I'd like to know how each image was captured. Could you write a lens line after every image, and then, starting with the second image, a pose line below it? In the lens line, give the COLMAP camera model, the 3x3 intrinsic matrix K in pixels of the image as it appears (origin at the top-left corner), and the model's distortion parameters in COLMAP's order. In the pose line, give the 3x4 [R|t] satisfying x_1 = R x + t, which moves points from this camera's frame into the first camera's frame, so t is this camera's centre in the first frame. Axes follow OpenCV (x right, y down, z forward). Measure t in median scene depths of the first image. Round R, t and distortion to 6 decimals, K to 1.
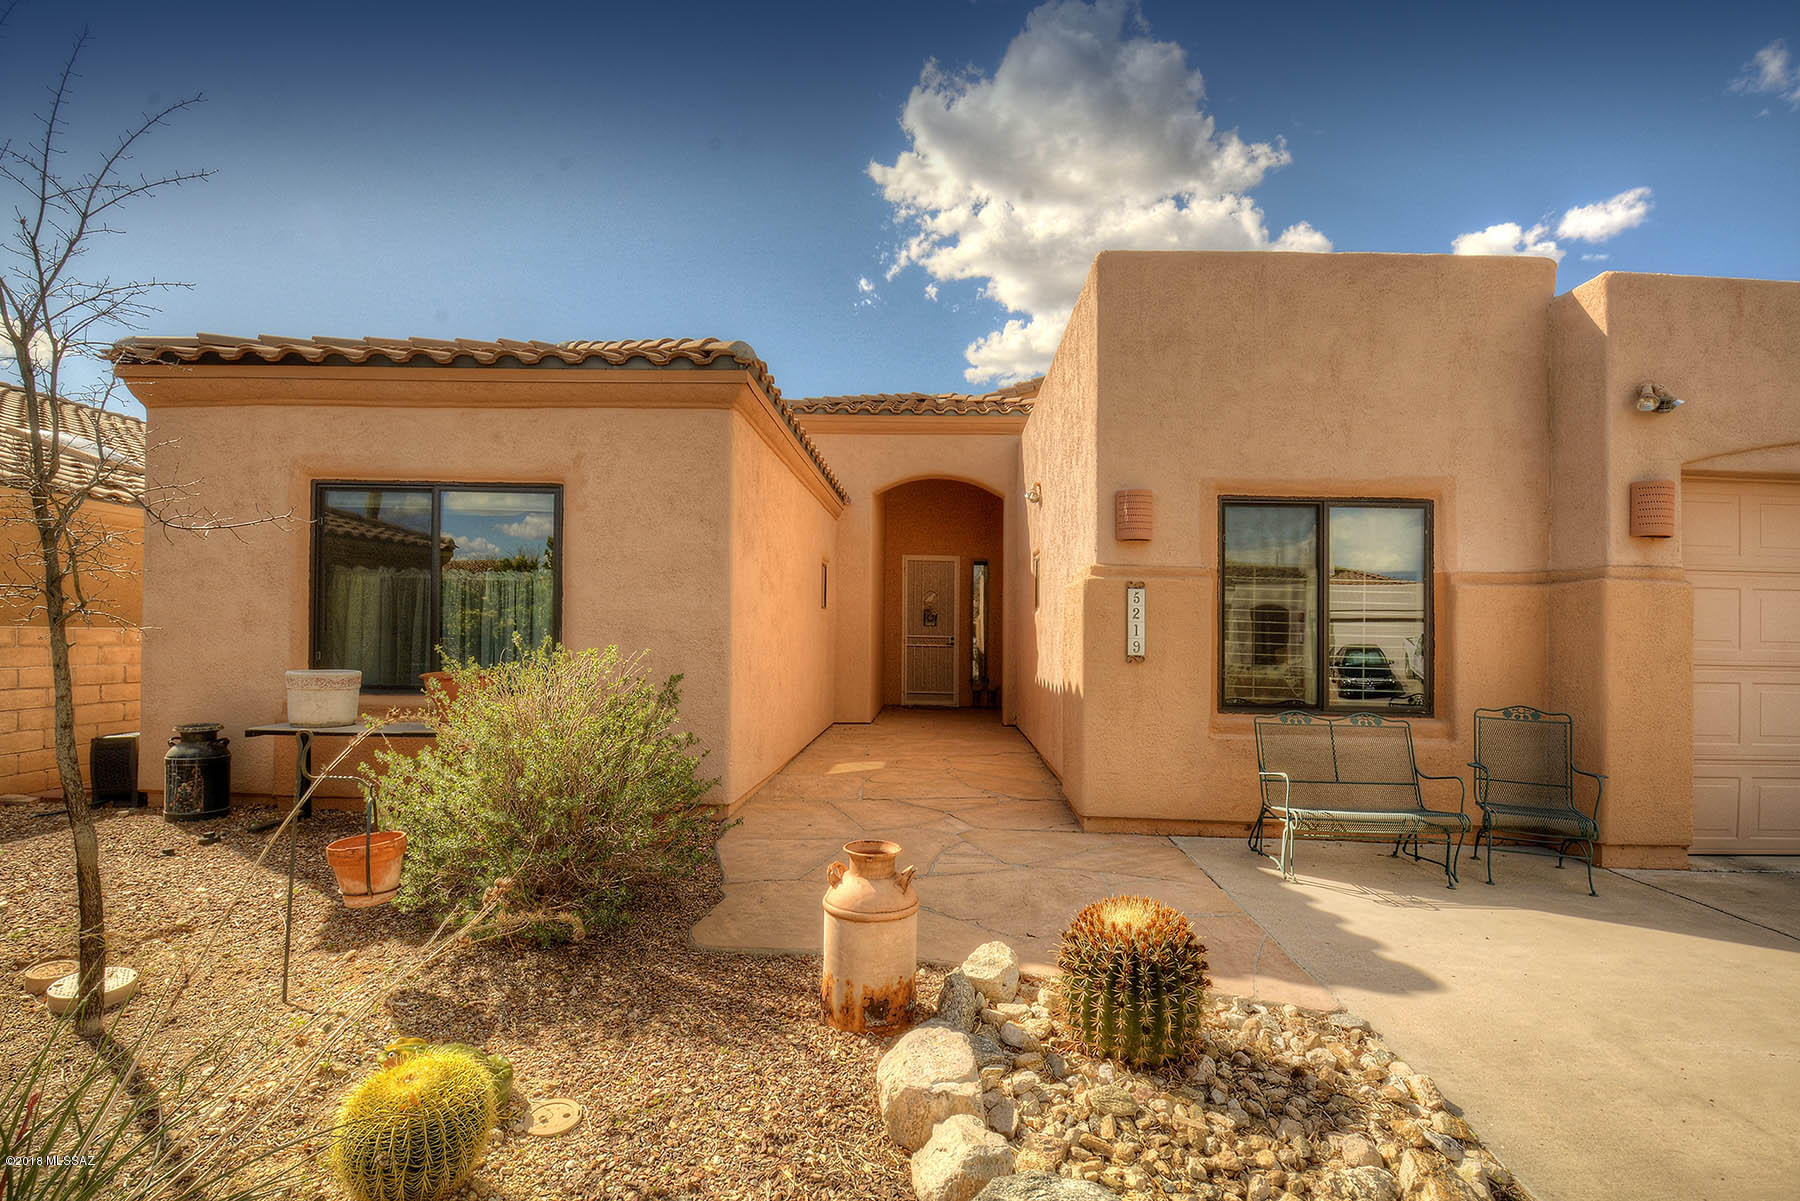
lens RADIAL K [[908.8, 0, 900.0], [0, 908.8, 600.5], [0, 0, 1]] dist [-0.000101, -0.000021]
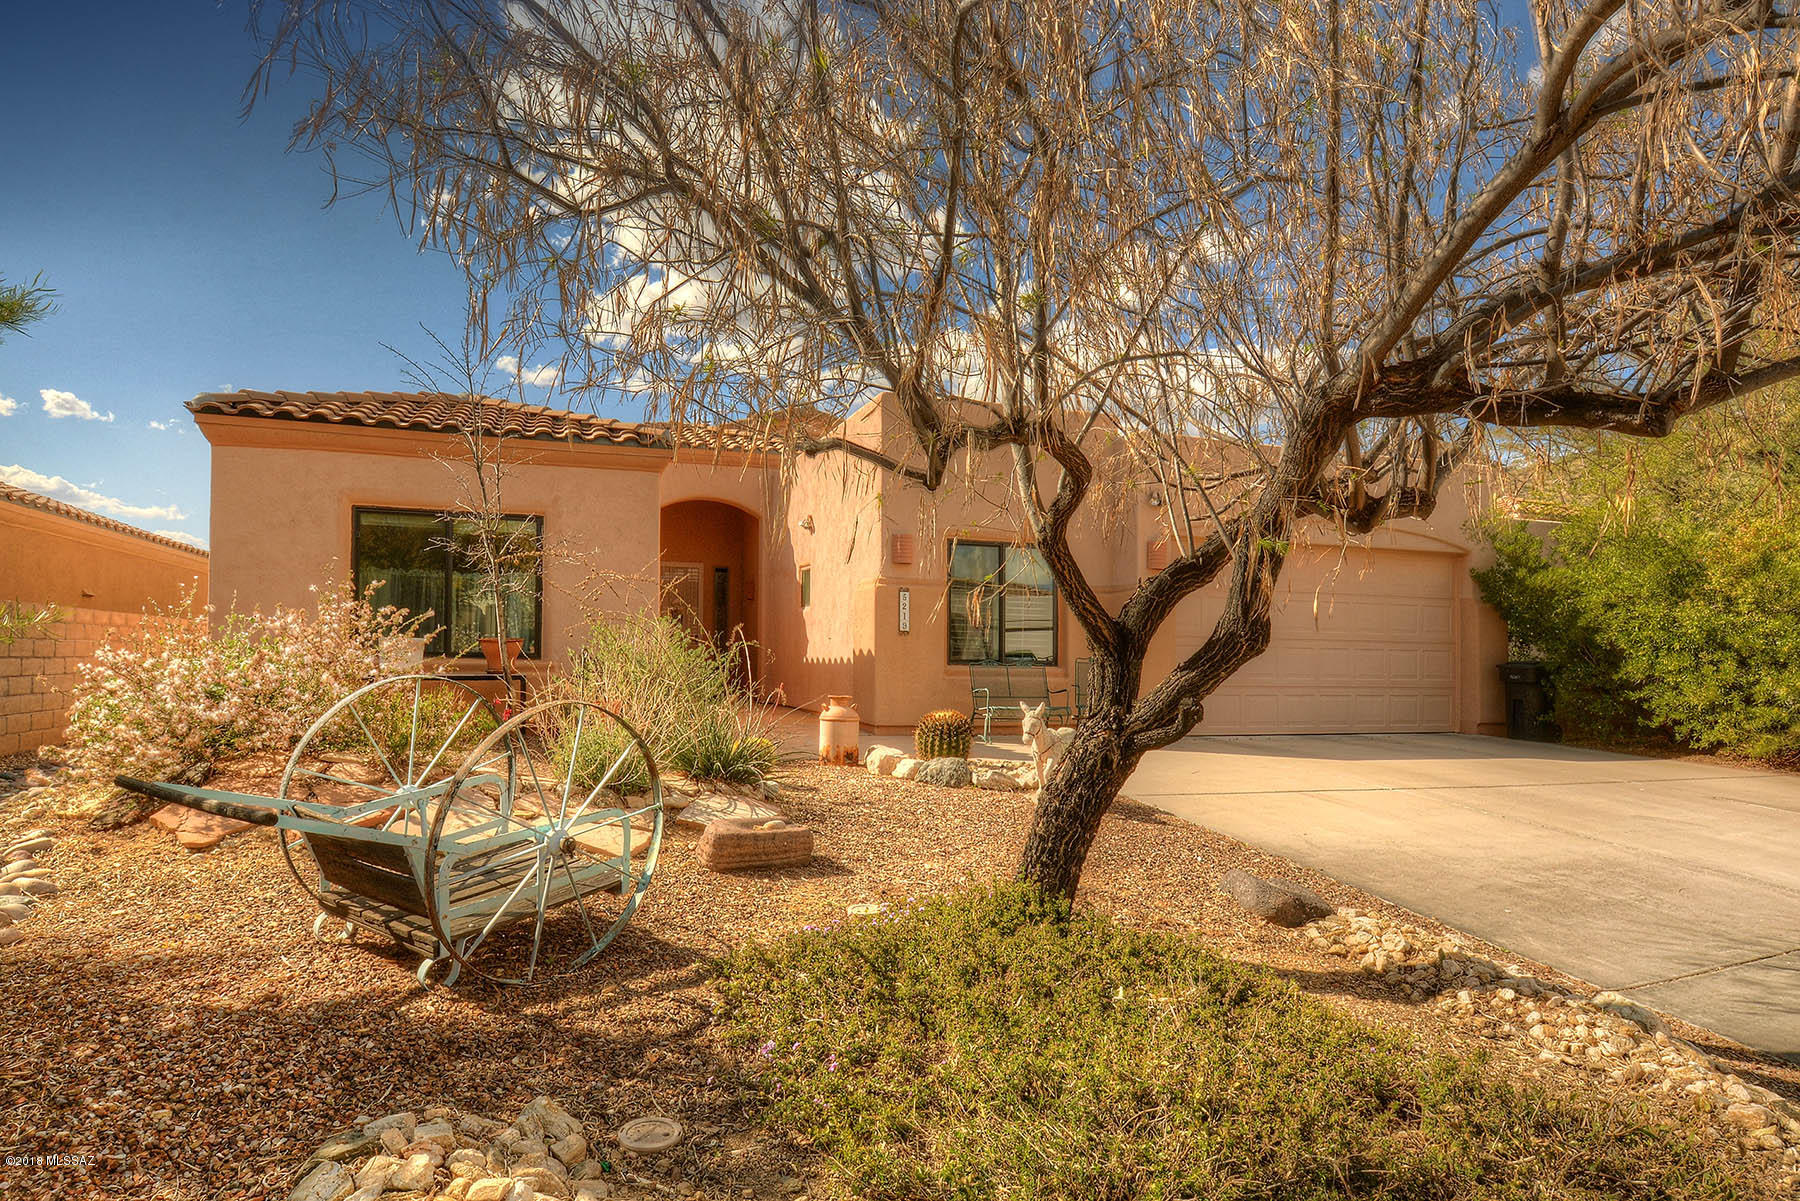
lens RADIAL K [[948.9, 0, 900.0], [0, 948.9, 600.5], [0, 0, 1]] dist [-0.001345, -0.000227]
pose [[0.941217, 0.013119, 0.337547, -0.348960], [-0.010890, 0.999905, -0.008495, 0.018311], [-0.337627, 0.004319, 0.941270, -0.675438]]
